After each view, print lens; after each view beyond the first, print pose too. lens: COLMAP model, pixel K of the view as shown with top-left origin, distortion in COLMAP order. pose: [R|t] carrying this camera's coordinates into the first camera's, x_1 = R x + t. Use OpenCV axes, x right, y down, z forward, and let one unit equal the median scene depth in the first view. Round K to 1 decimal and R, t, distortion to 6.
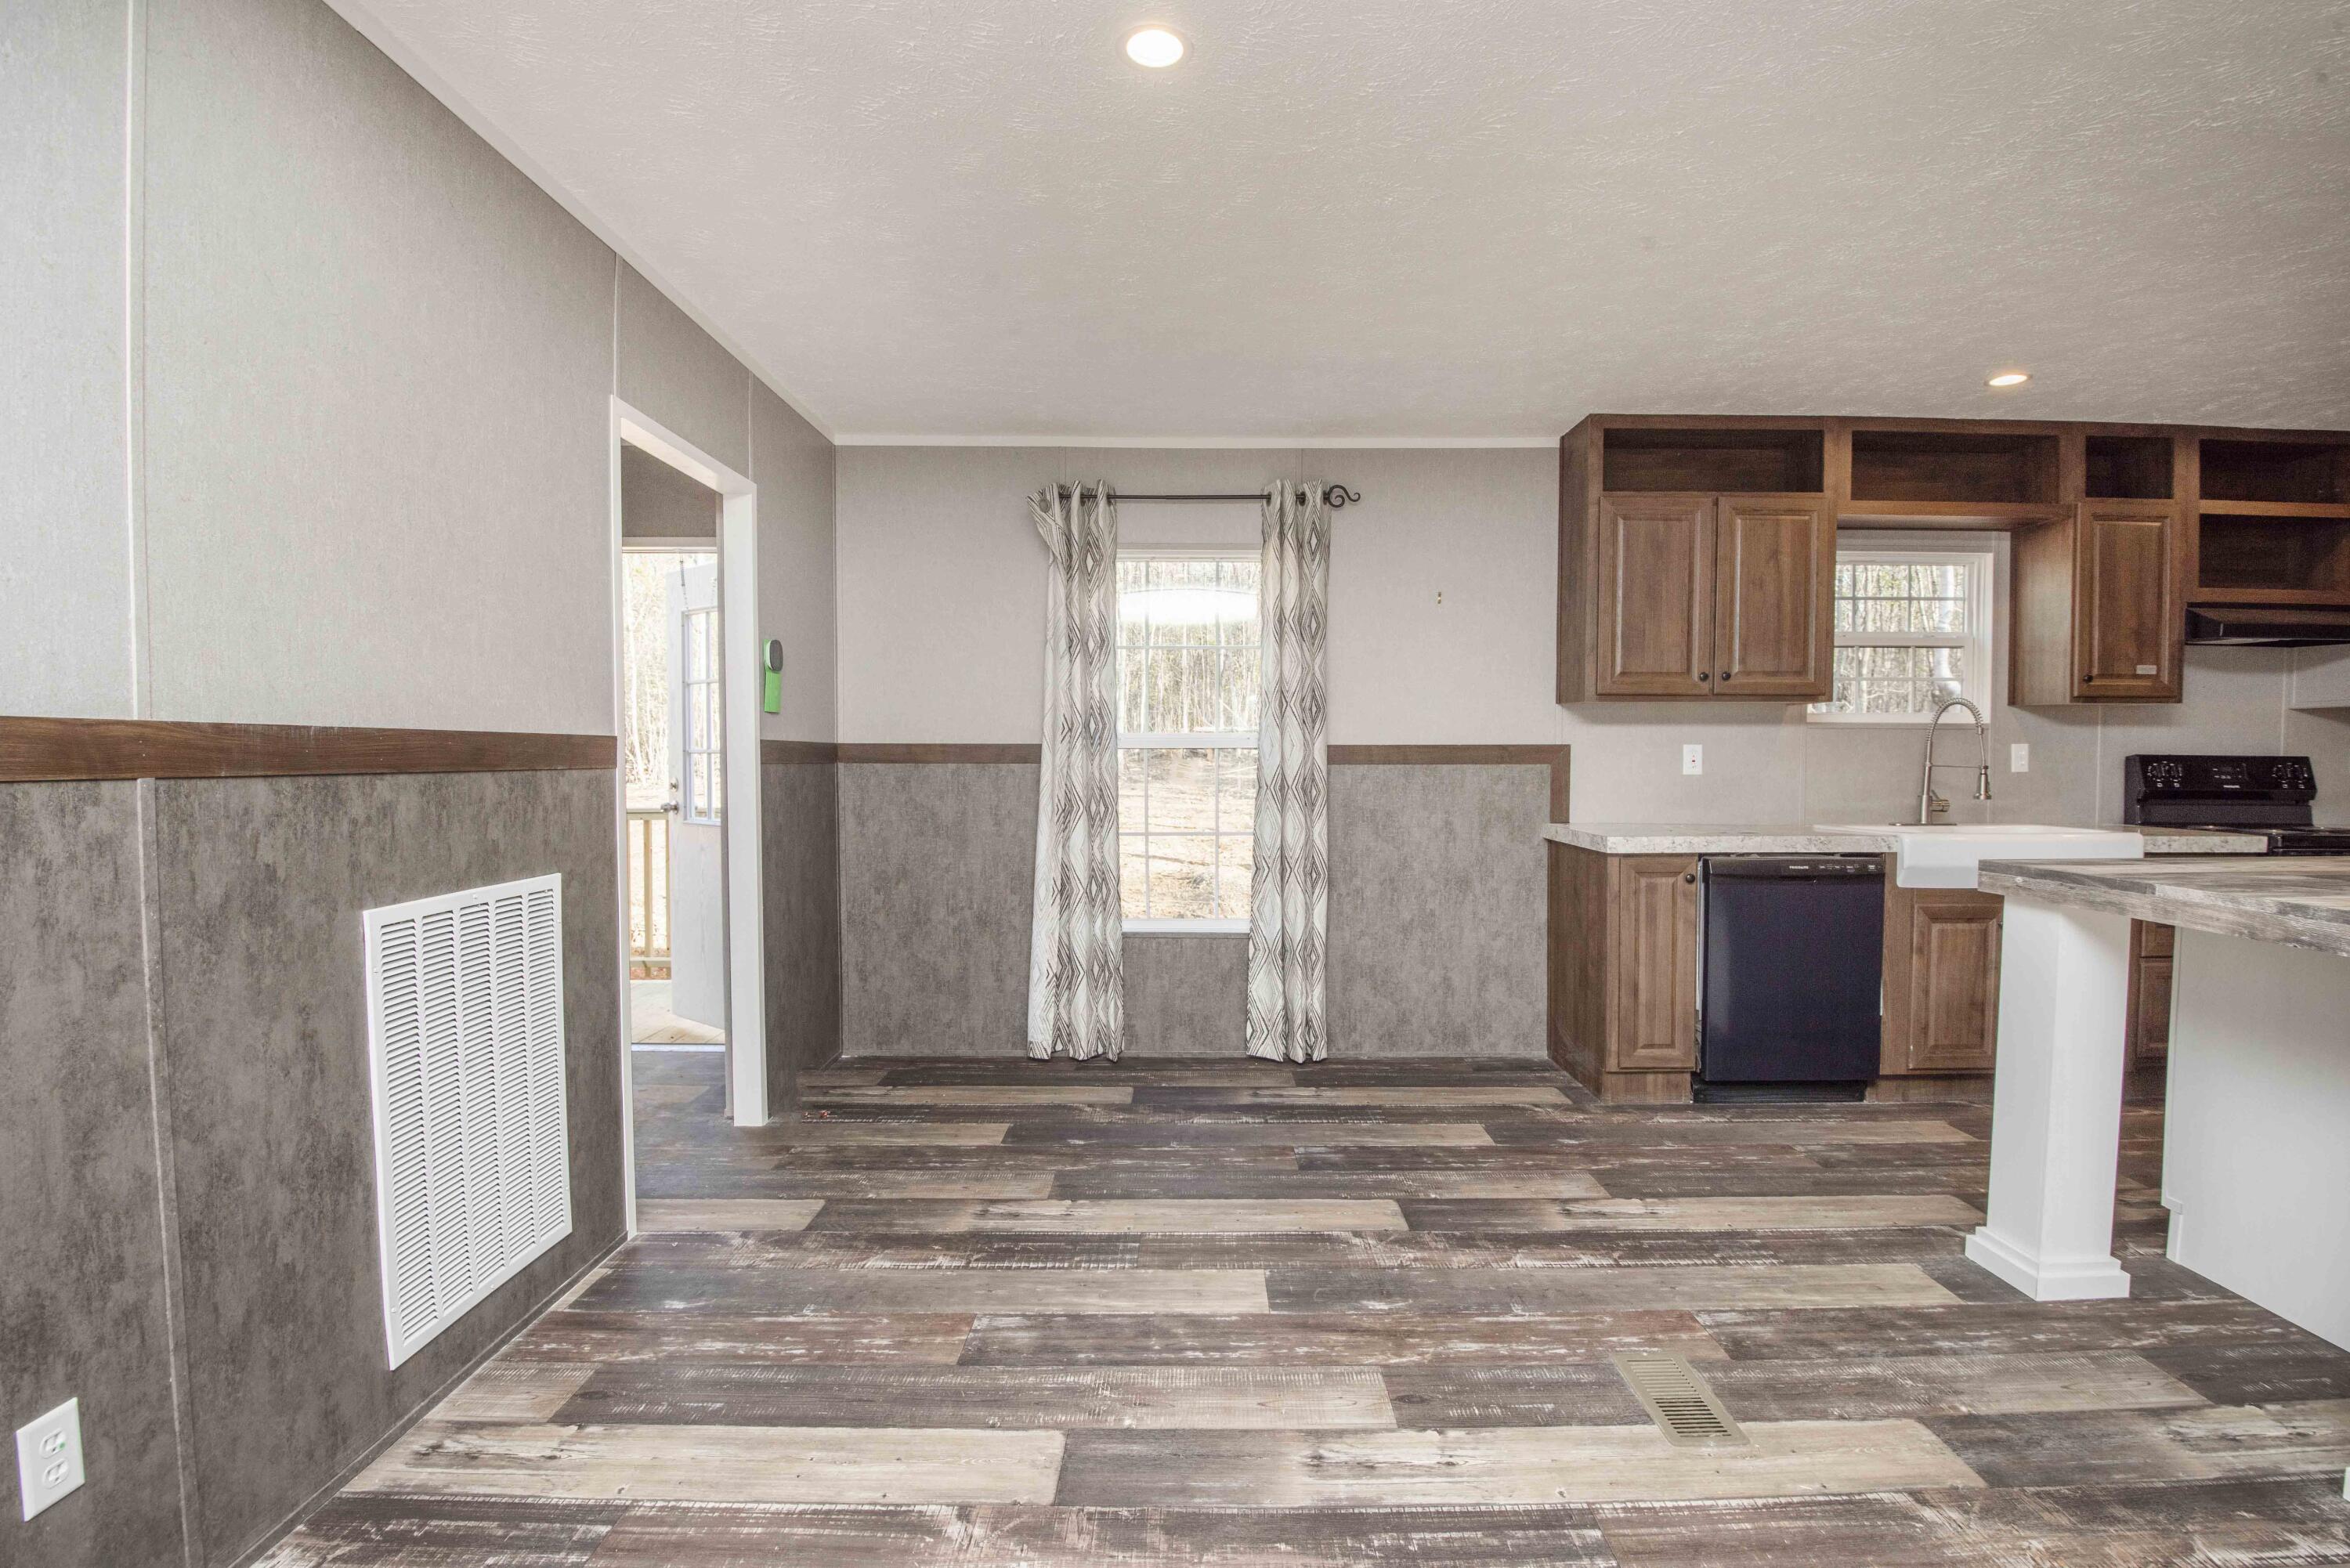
lens RADIAL K [[1081.0, 0, 1175.1], [0, 1081.0, 772.9], [0, 0, 1]] dist [-0.028504, -0.007319]
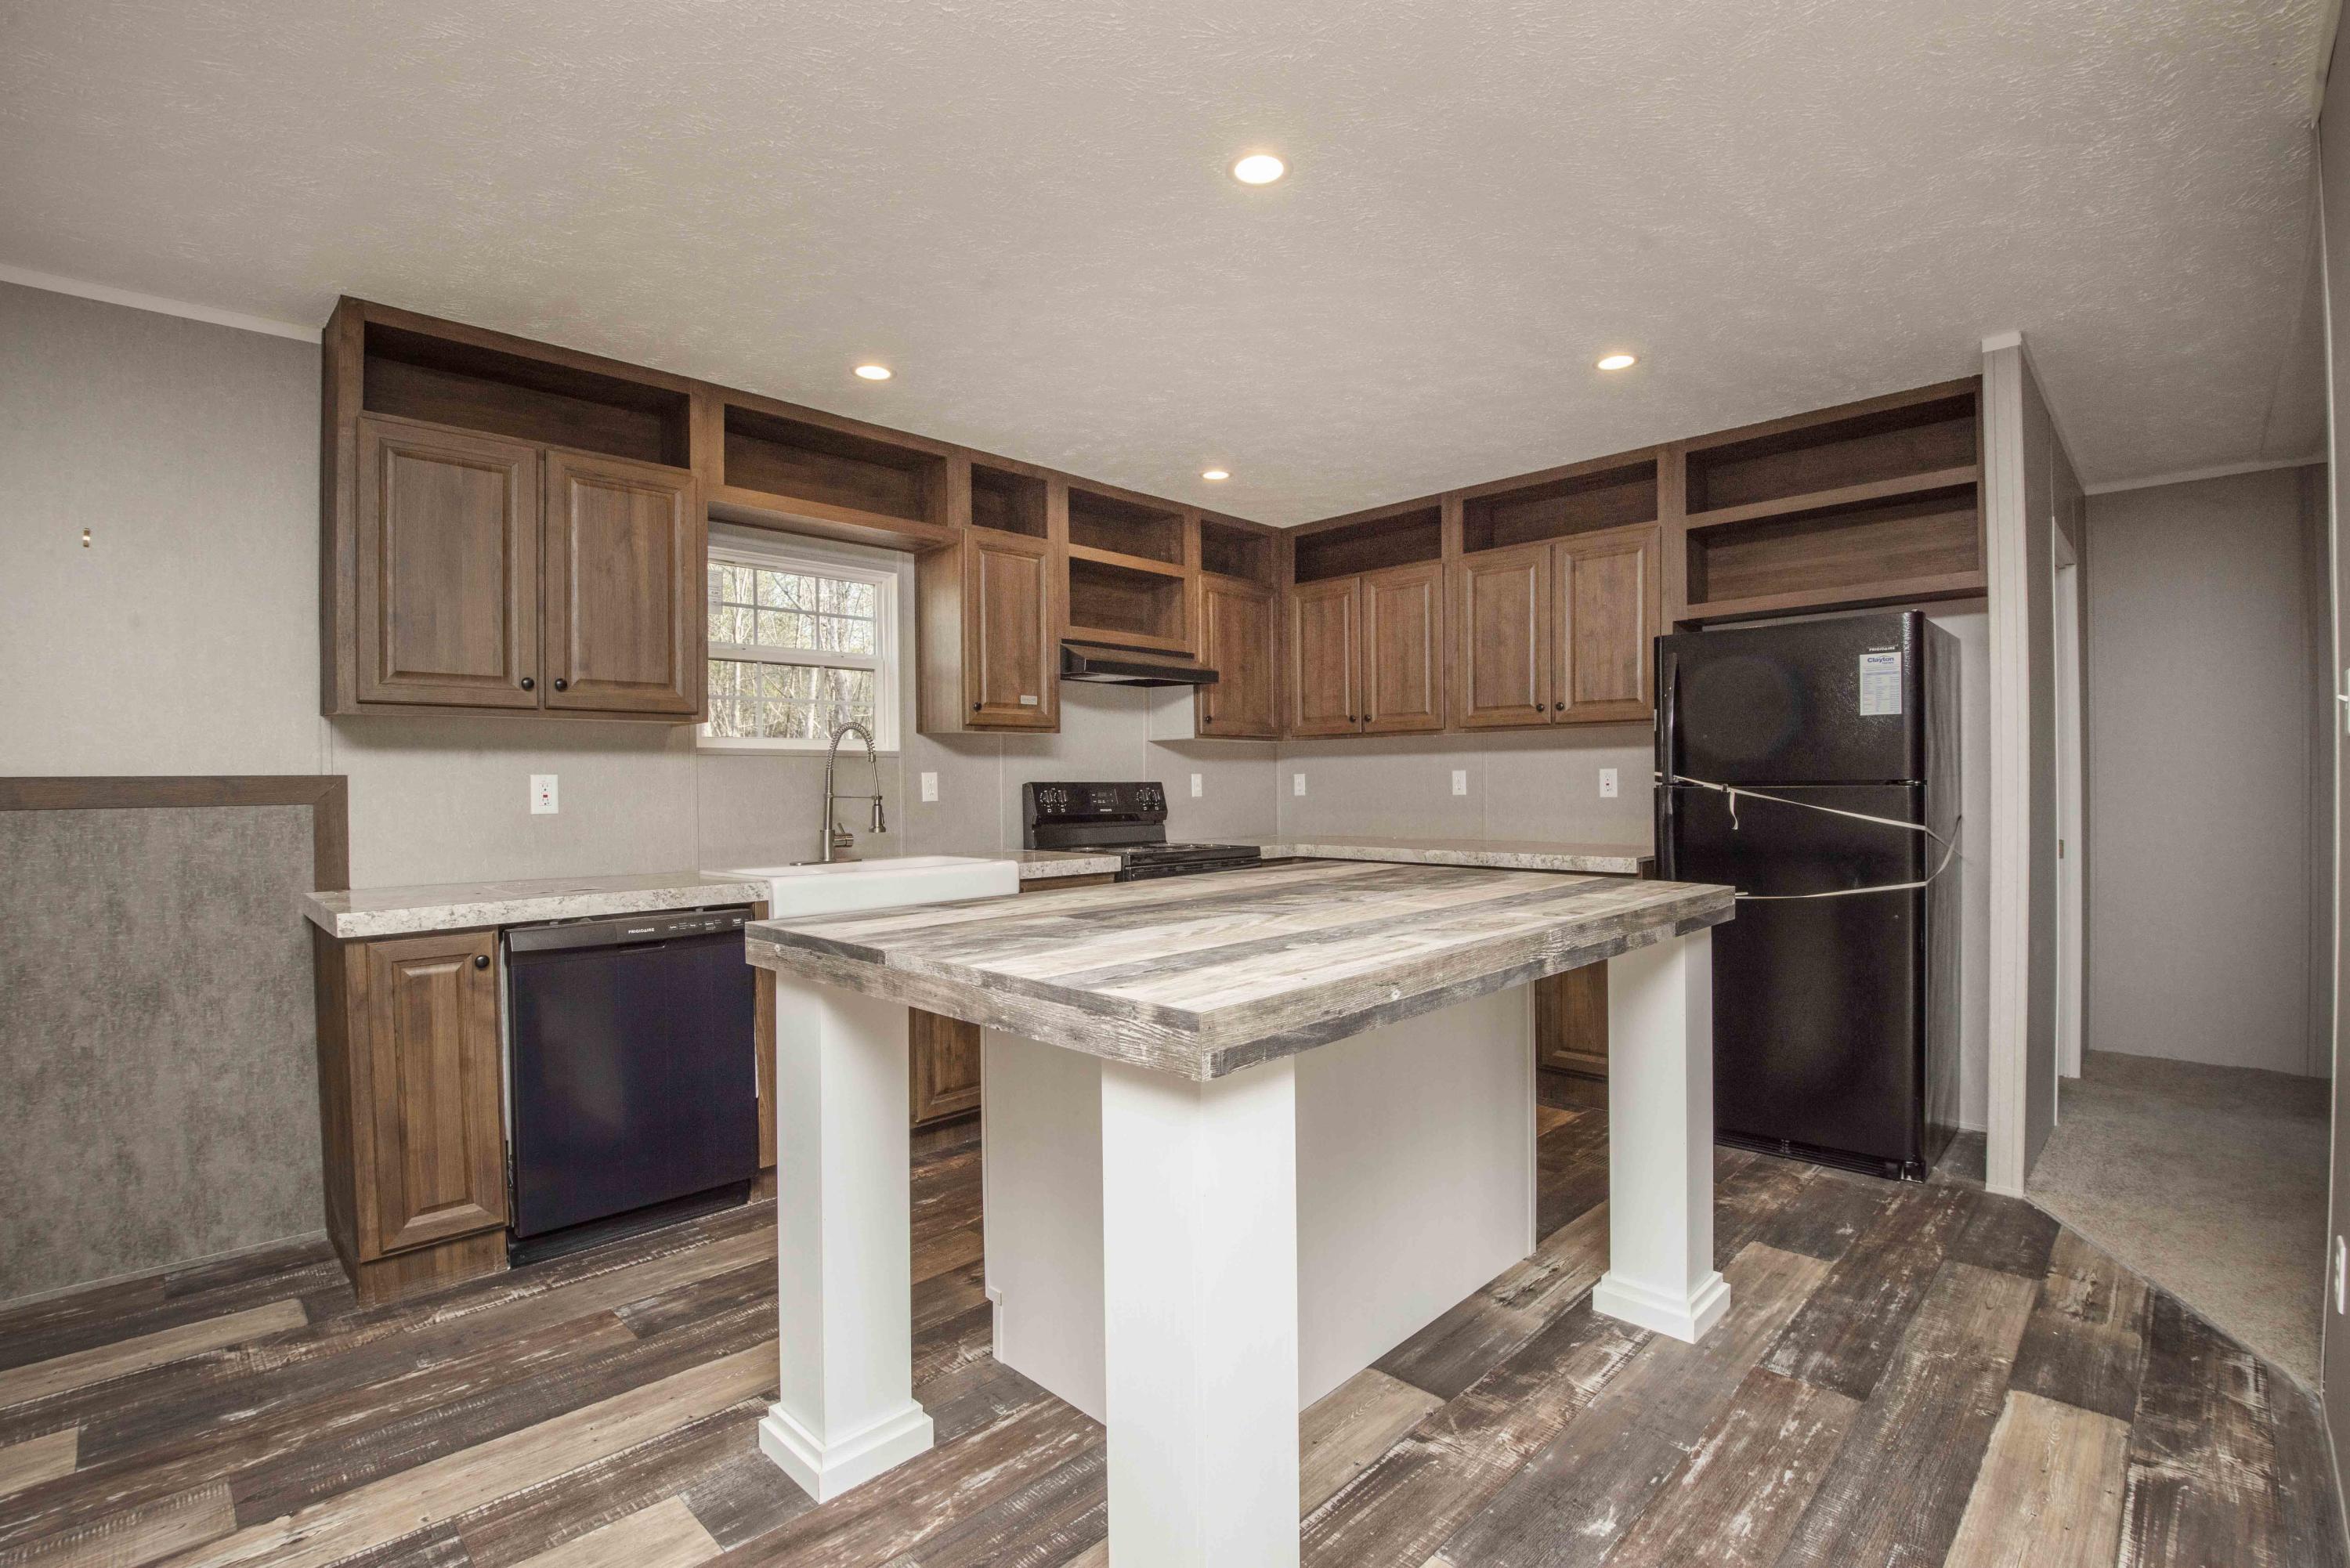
lens RADIAL K [[1081.0, 0, 1189.0], [0, 1081.0, 742.5], [0, 0, 1]] dist [-0.028504, -0.007319]
pose [[0.695169, 0.016449, 0.718658, 0.264099], [0.027083, 0.998429, -0.049051, -0.000063], [-0.718336, 0.053562, 0.693631, 0.145815]]
